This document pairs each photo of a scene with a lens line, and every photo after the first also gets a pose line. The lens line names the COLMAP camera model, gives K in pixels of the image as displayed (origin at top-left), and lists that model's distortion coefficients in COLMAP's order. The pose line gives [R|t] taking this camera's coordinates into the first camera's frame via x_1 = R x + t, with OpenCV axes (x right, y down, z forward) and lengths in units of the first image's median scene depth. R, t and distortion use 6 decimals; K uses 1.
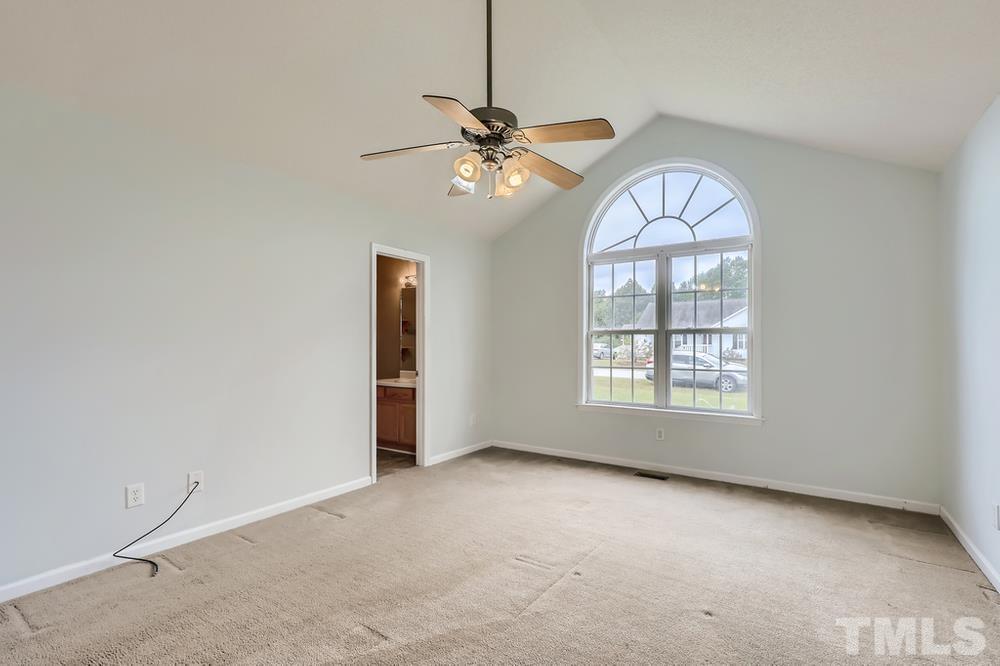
lens RADIAL K [[463.4, 0, 500.0], [0, 463.4, 333.0], [0, 0, 1]] dist [0.026685, 0.000104]
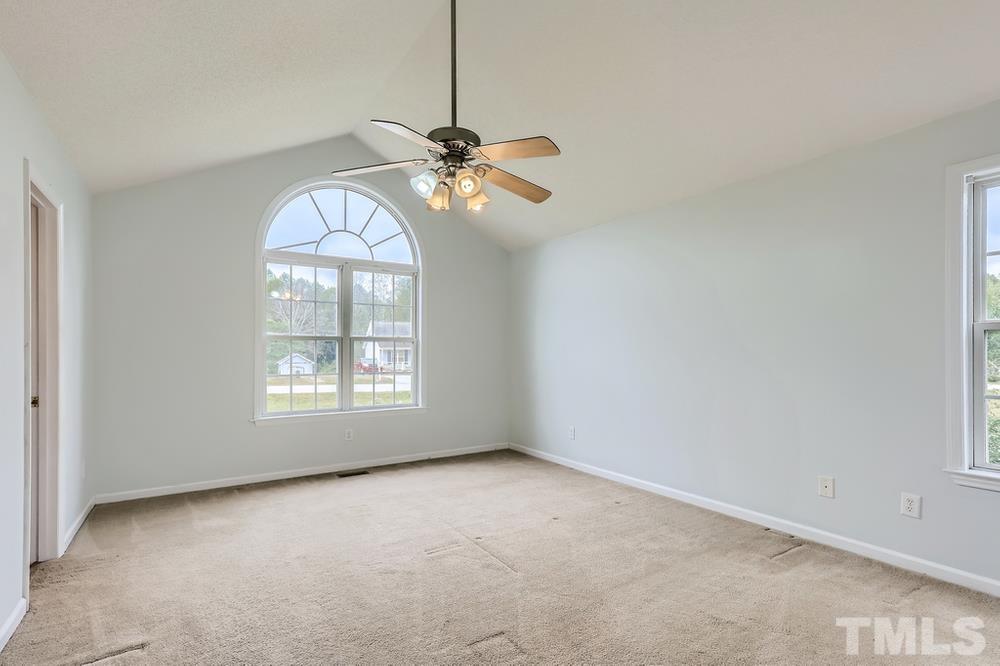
lens RADIAL K [[465.9, 0, 504.3], [0, 465.9, 347.6], [0, 0, 1]] dist [0.003835, 0.000892]
pose [[0.389237, 0.005253, 0.921123, -0.495363], [-0.022497, 0.999740, 0.003805, 0.004922], [-0.920863, -0.022203, 0.389254, 0.253693]]
